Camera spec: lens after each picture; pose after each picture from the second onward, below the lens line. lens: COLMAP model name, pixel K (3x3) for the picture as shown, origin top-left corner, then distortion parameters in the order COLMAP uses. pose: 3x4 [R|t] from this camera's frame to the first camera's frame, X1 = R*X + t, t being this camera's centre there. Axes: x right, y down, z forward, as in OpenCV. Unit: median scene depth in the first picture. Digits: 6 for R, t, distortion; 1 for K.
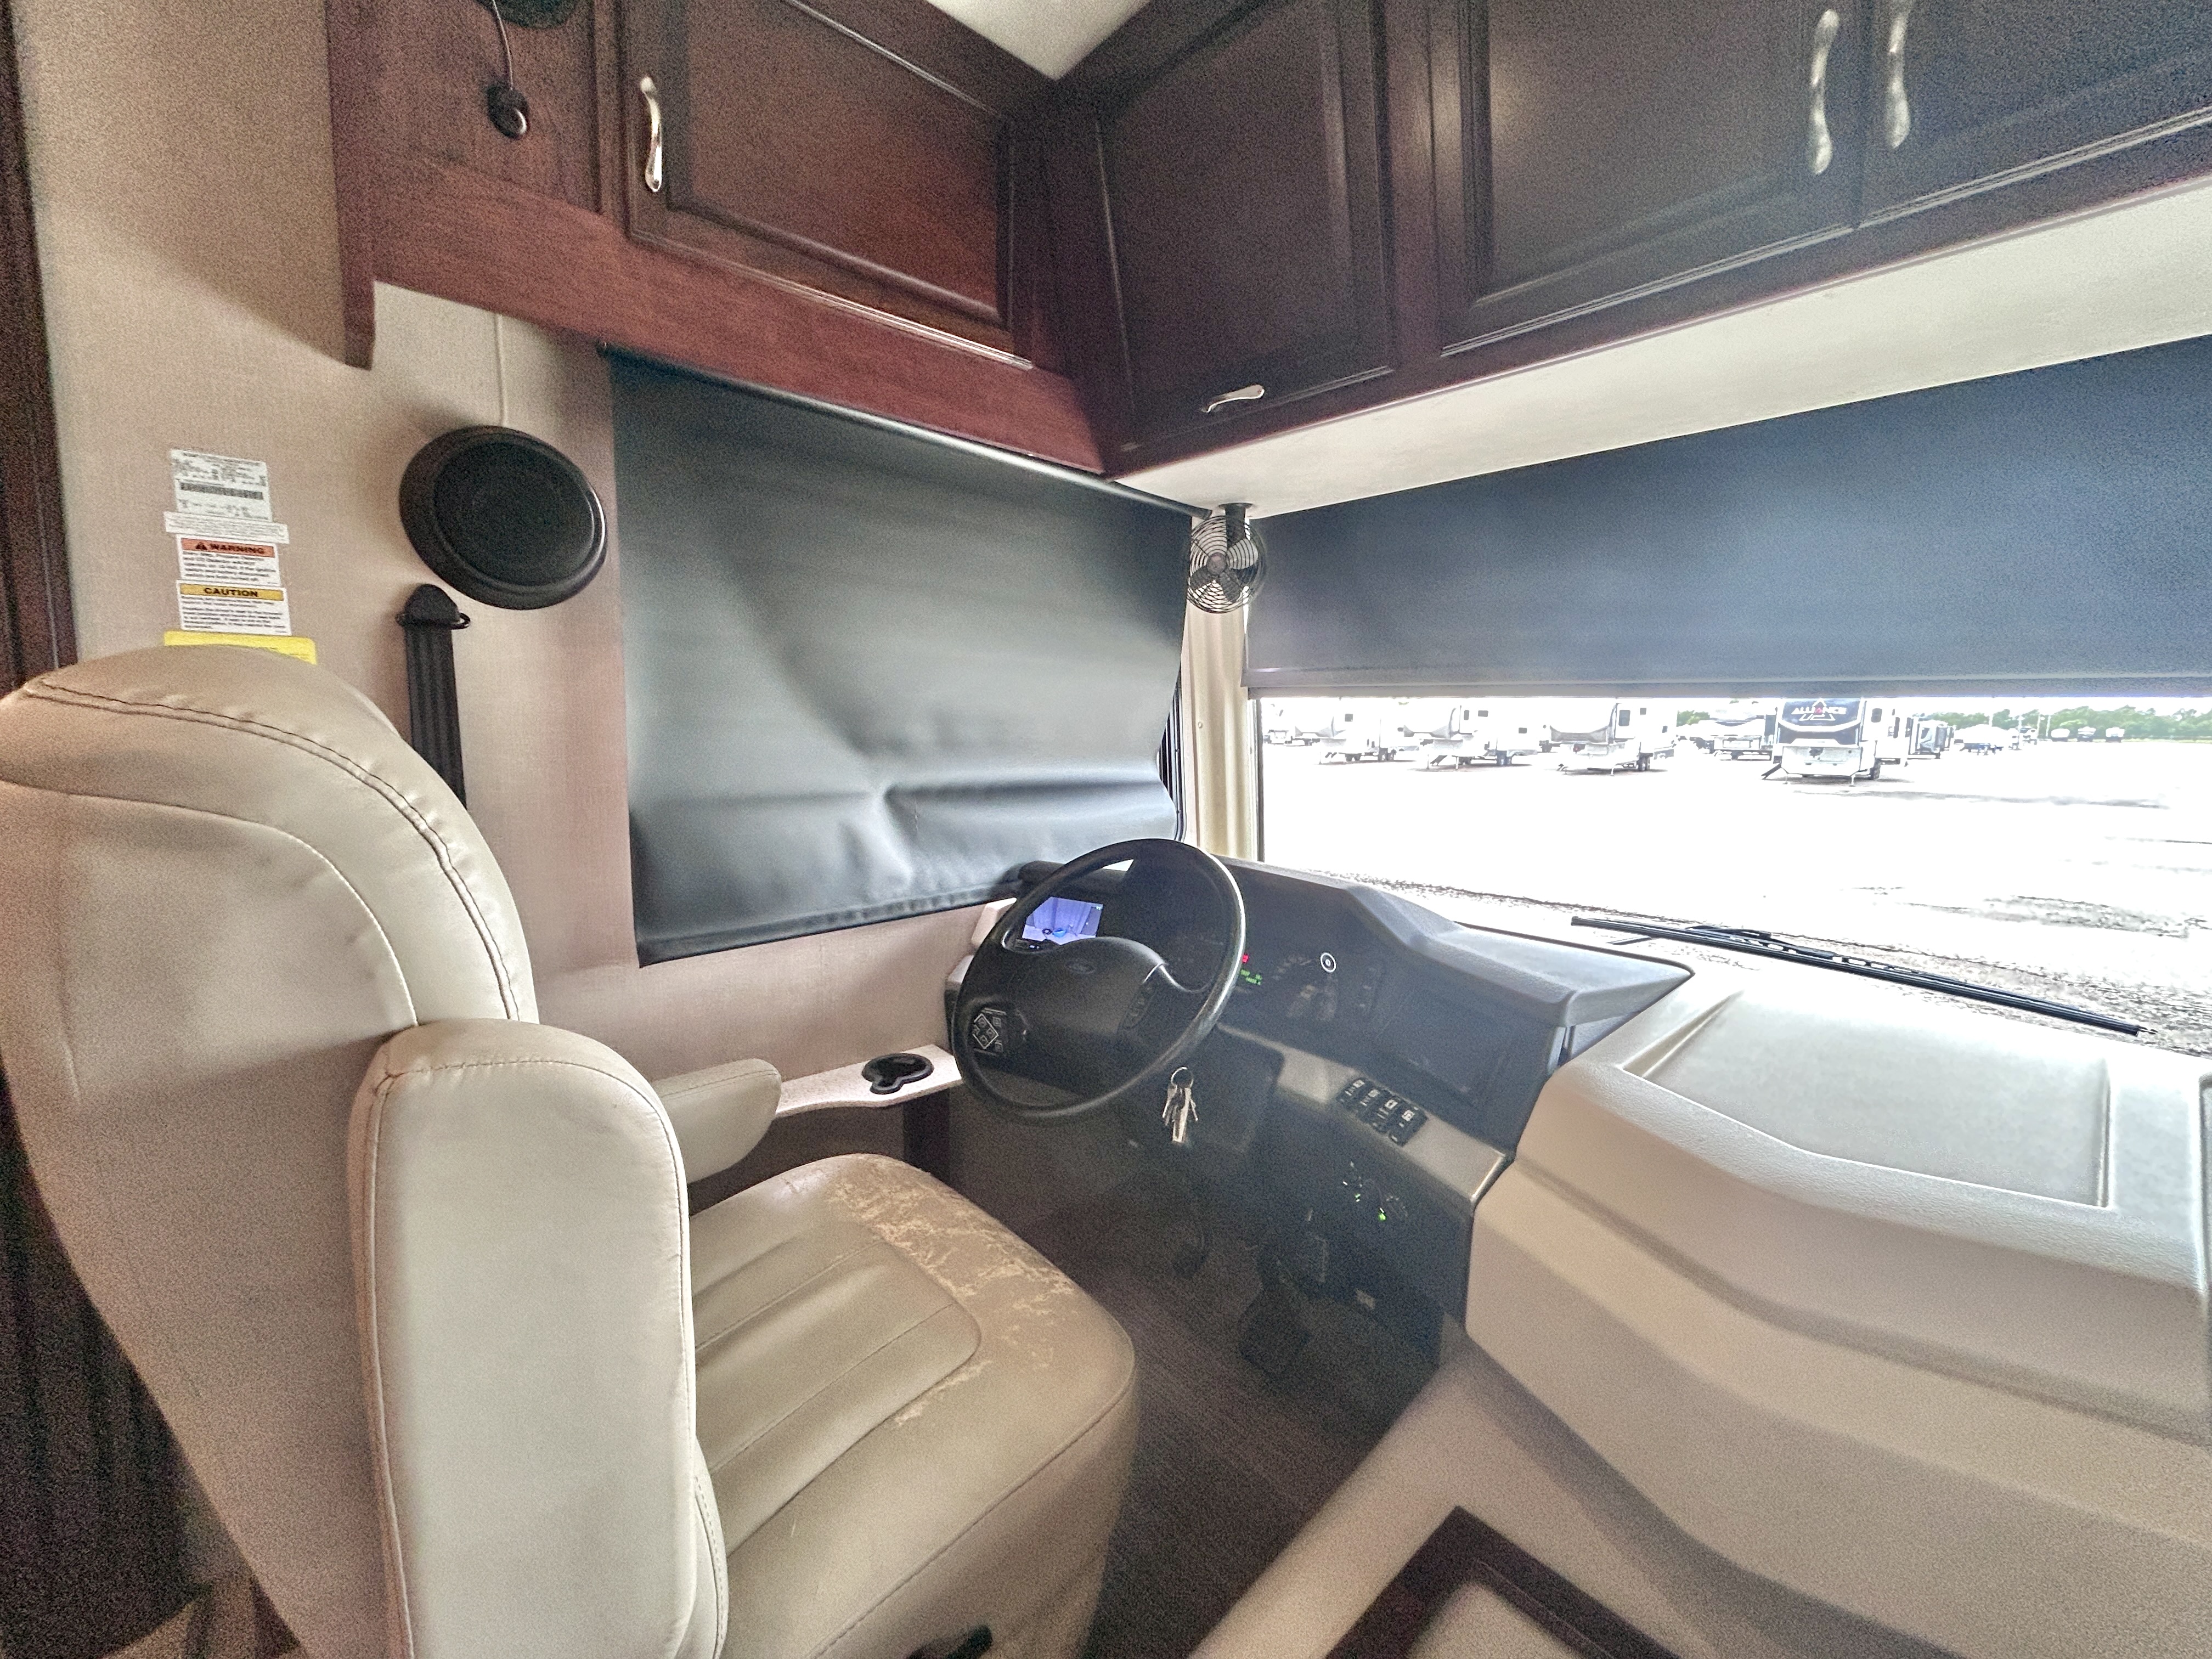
lens RADIAL K [[900.1, 0, 1111.5], [0, 900.1, 832.0], [0, 0, 1]] dist [-0.000272, 0.000151]
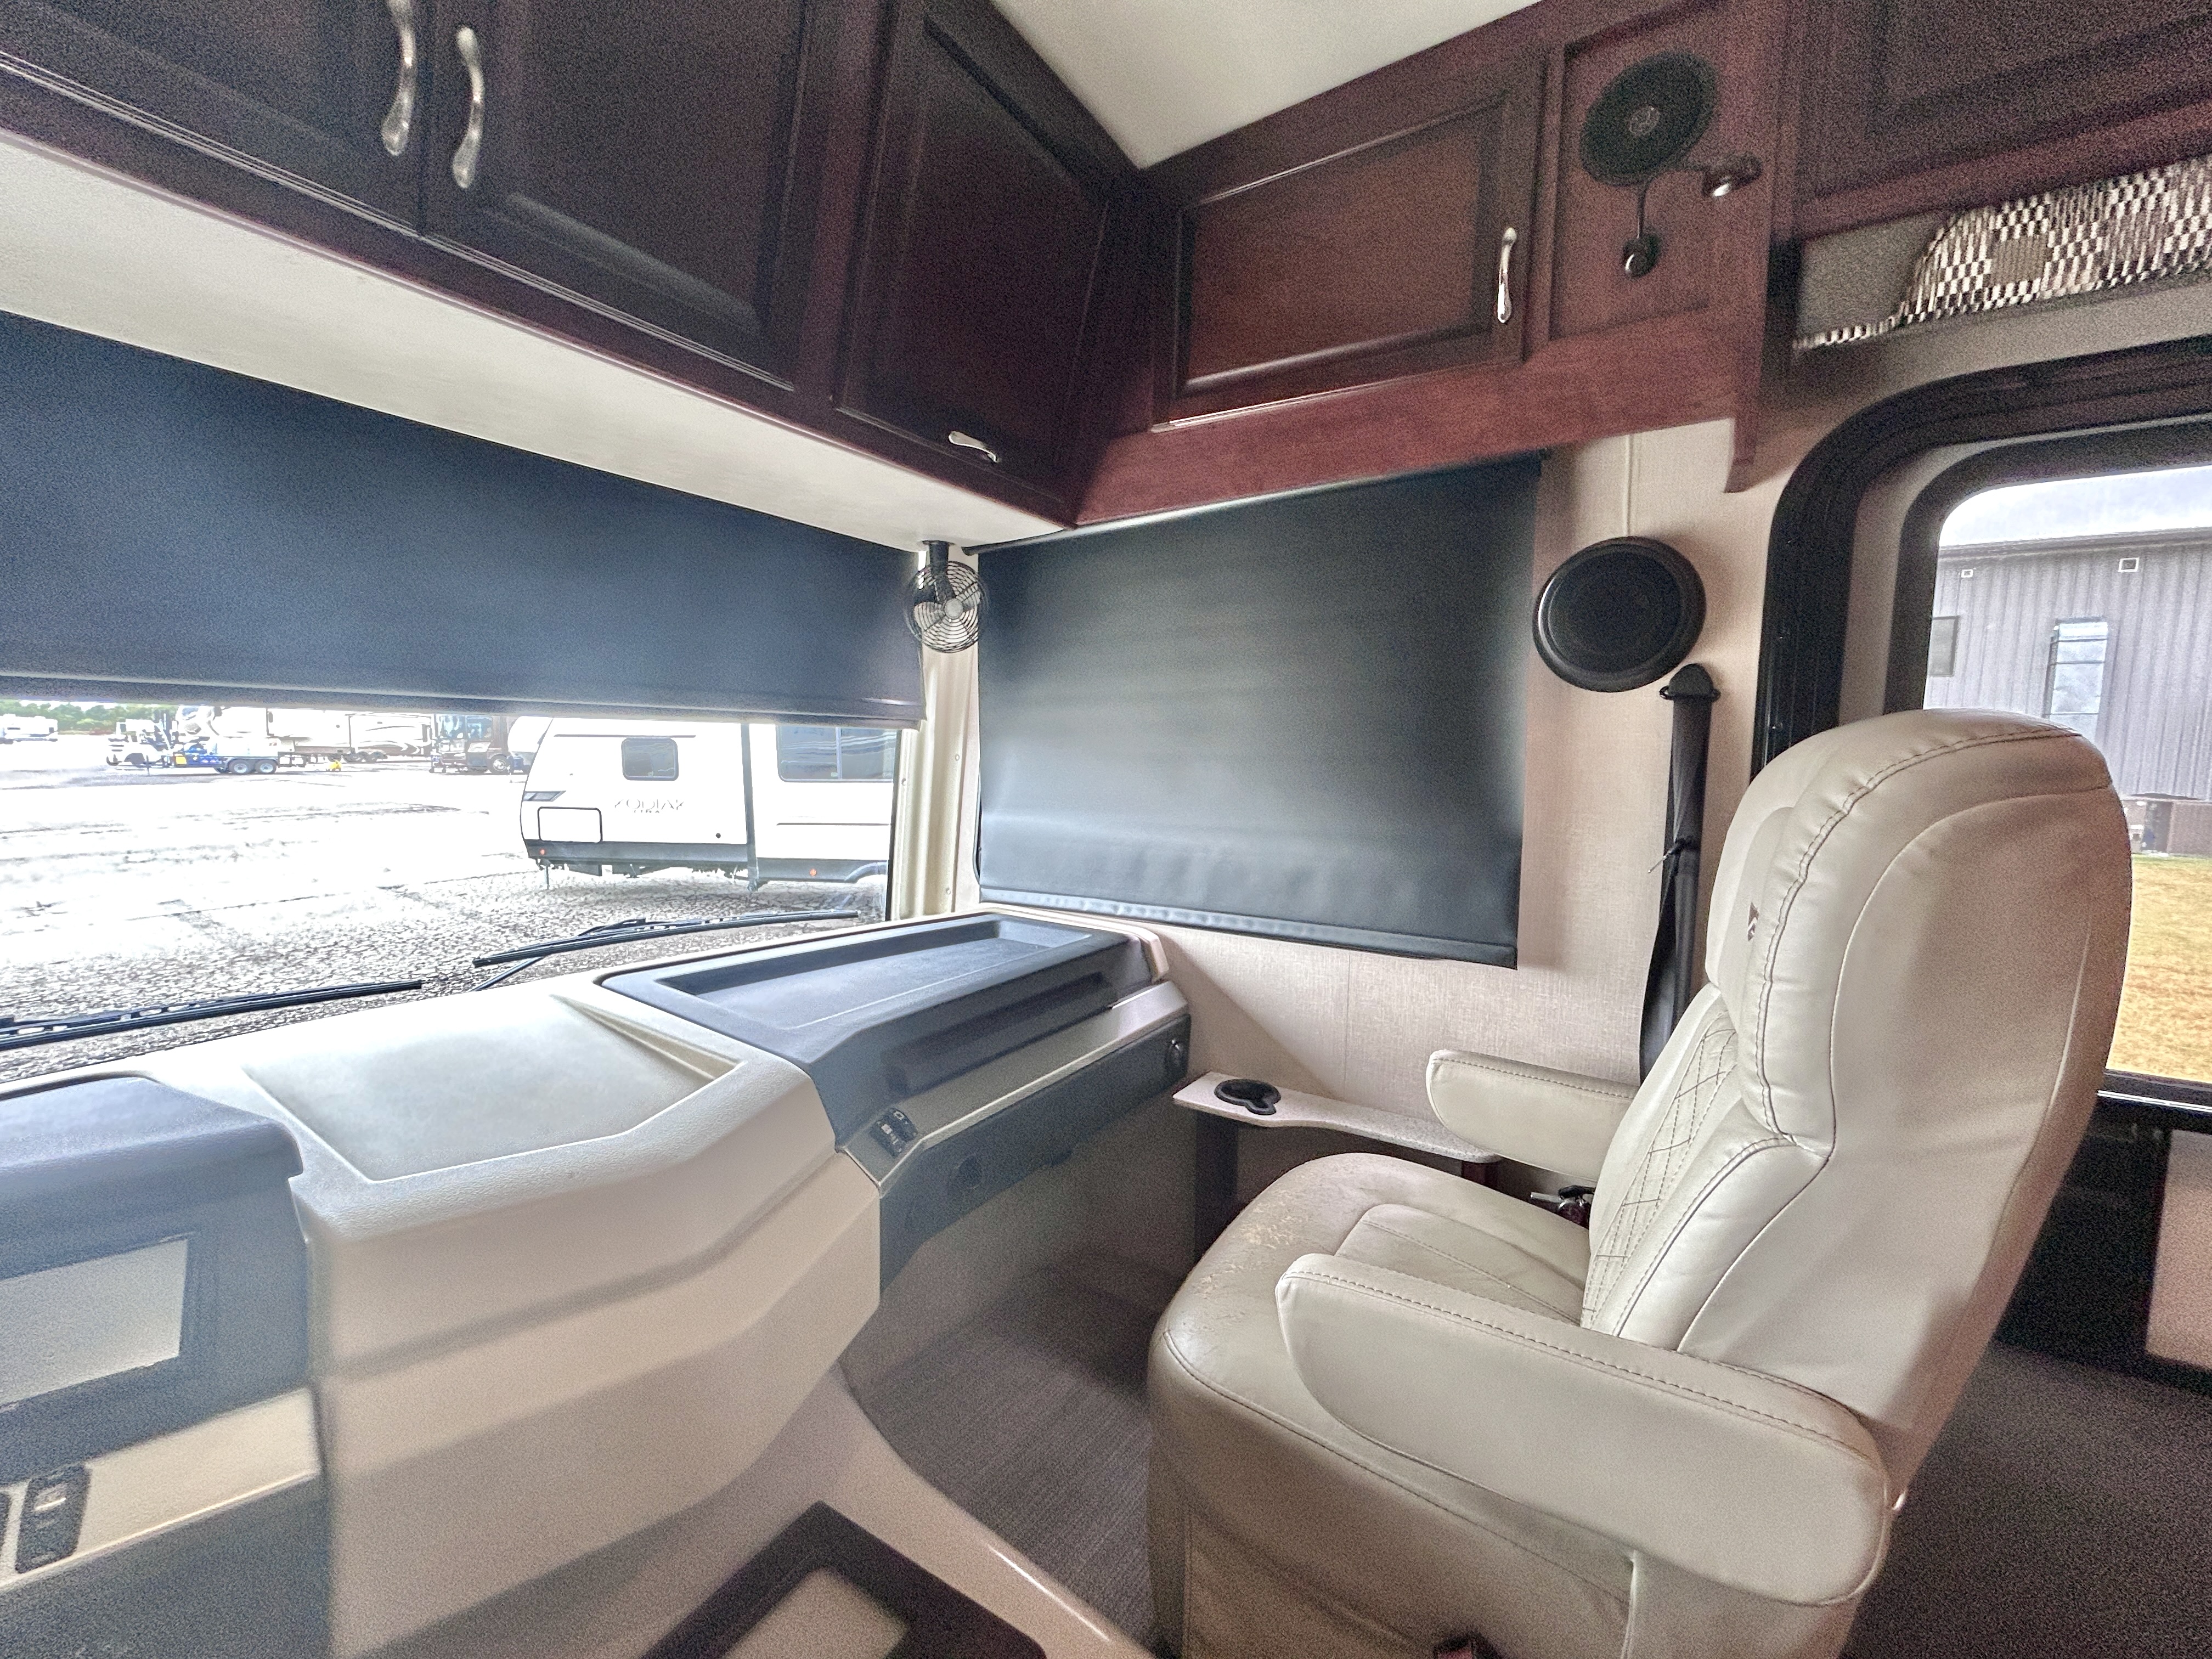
lens RADIAL K [[889.7, 0, 1100.1], [0, 889.7, 827.6], [0, 0, 1]] dist [-0.001888, 0.000284]
pose [[-0.272954, -0.112604, 0.955414, -0.151120], [0.101983, 0.984143, 0.145125, -0.043884], [-0.956606, 0.137048, -0.257142, 0.260347]]
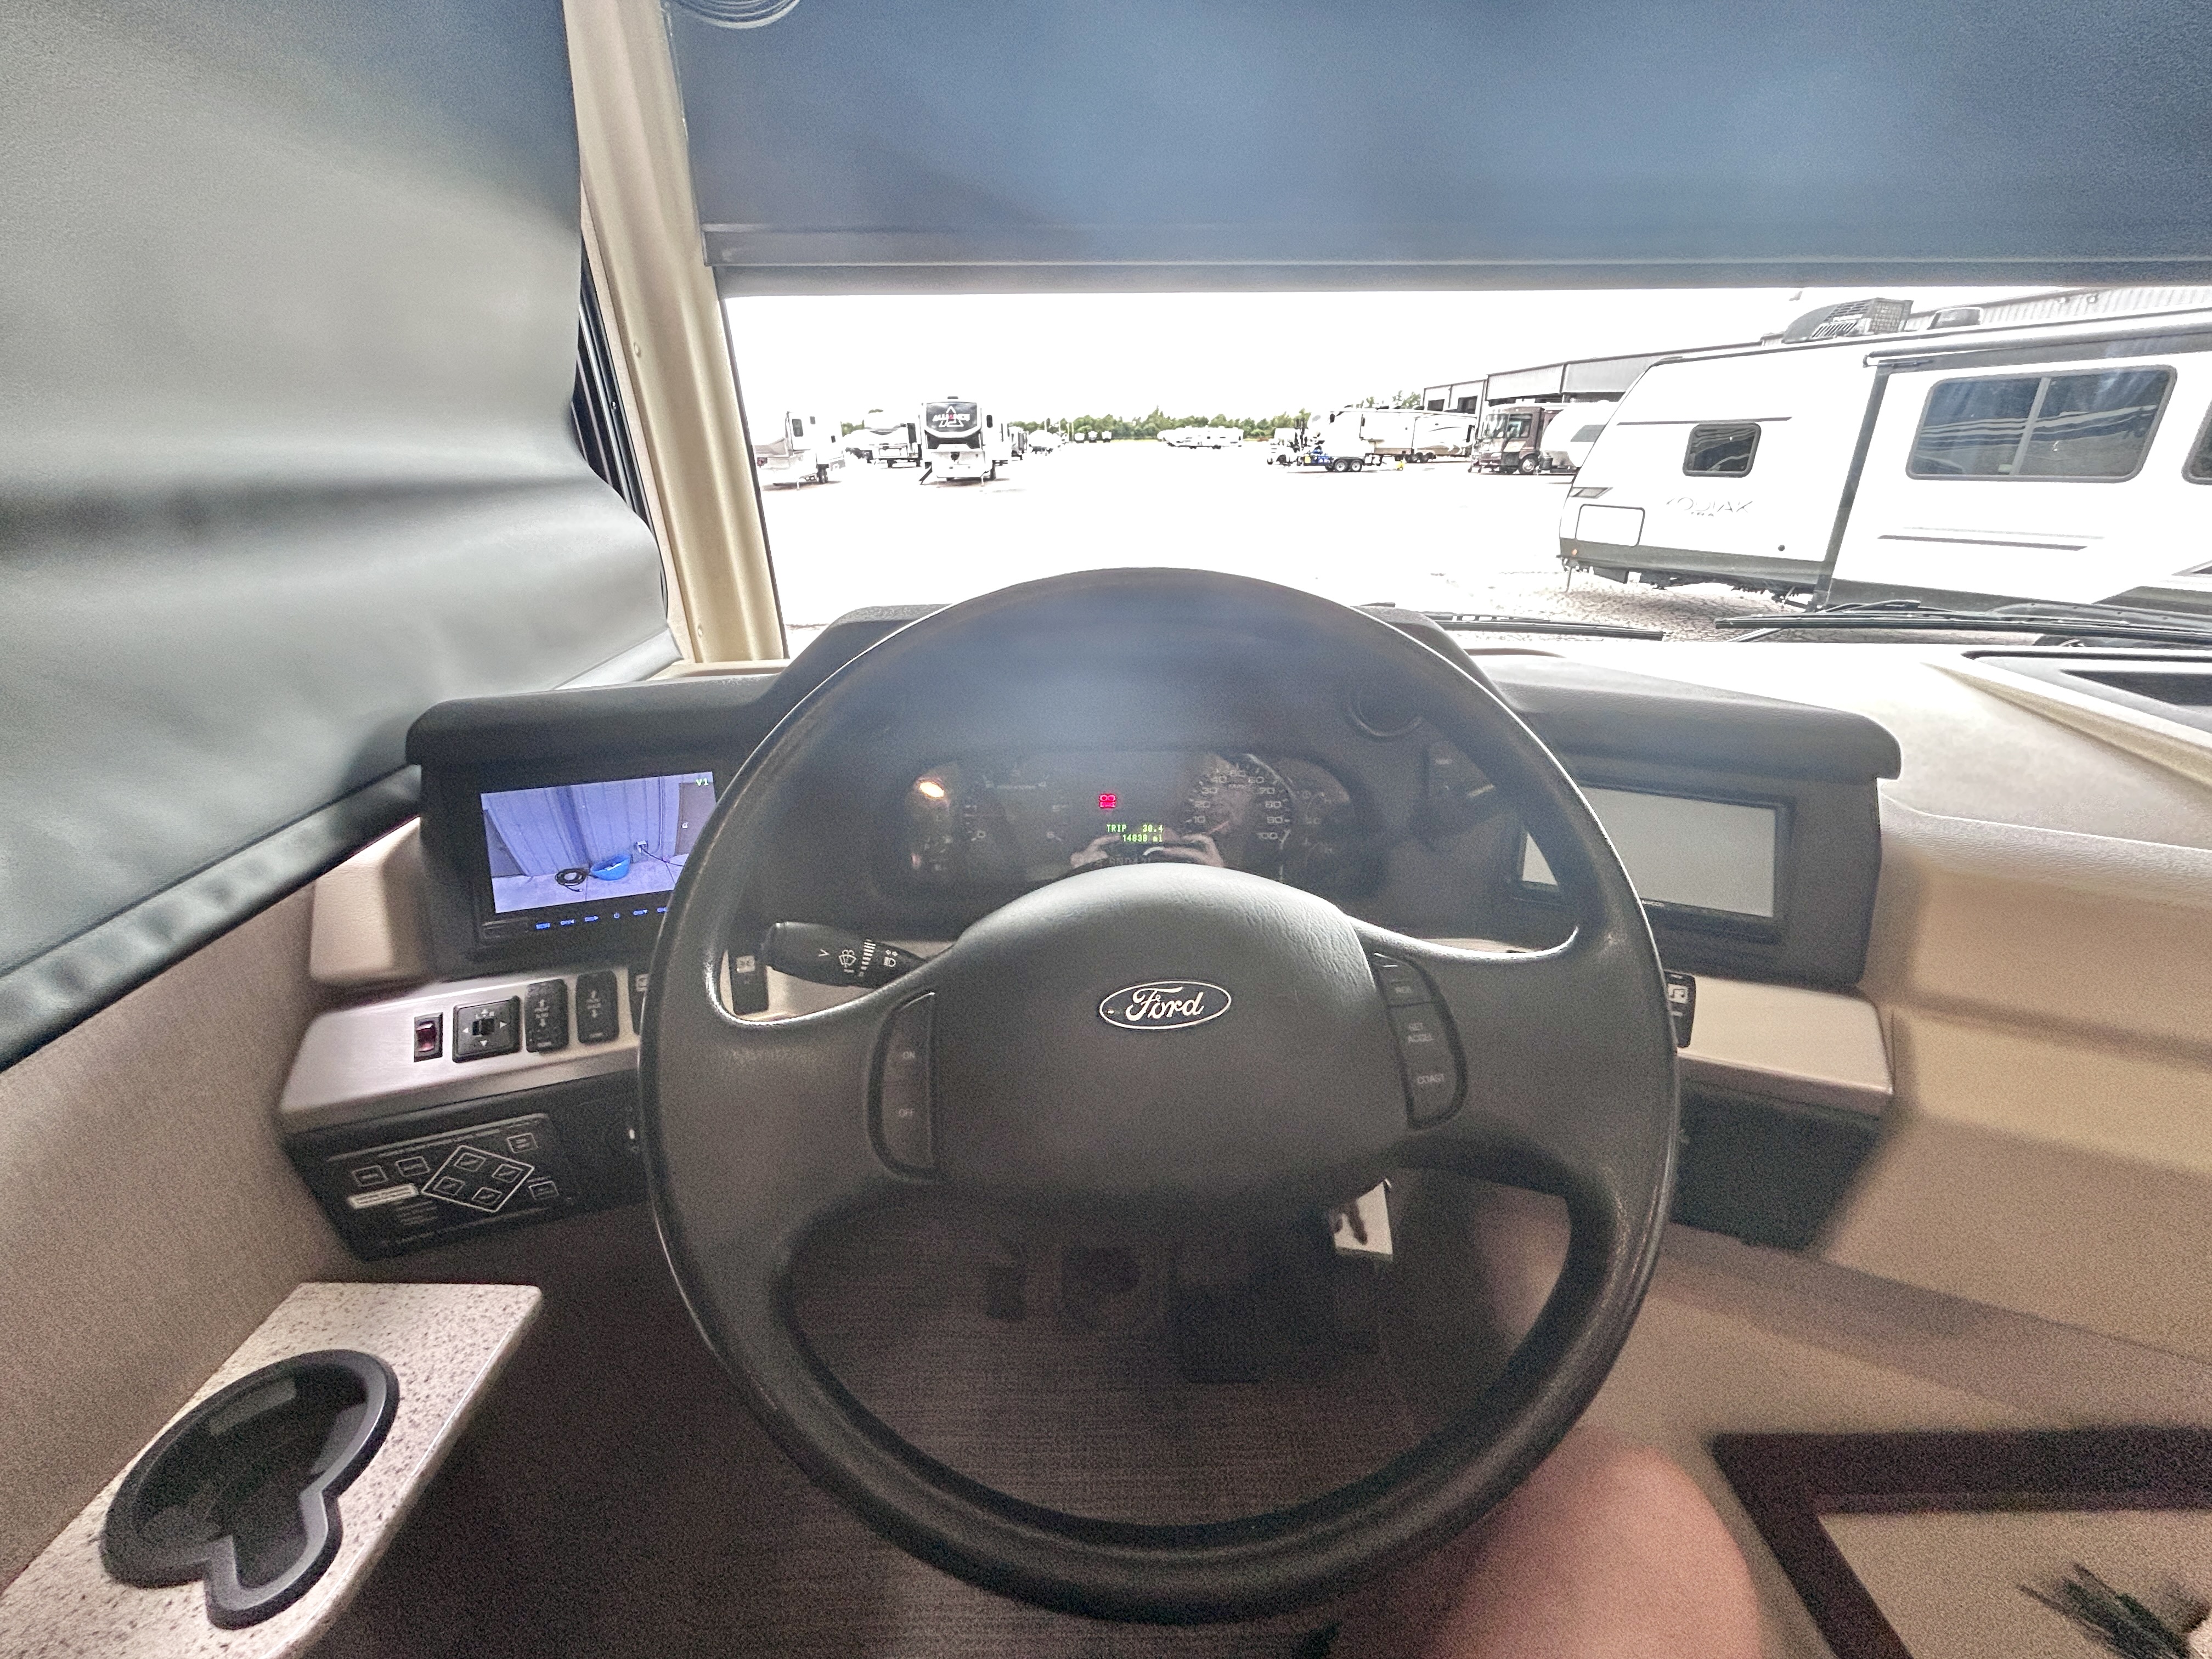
lens RADIAL K [[881.7, 0, 1097.2], [0, 881.7, 832.0], [0, 0, 1]] dist [0.001524, 0.000149]
pose [[0.666882, -0.323181, 0.671433, -0.140334], [0.112238, 0.934339, 0.338250, -0.008715], [-0.736662, -0.150213, 0.659367, 0.482325]]
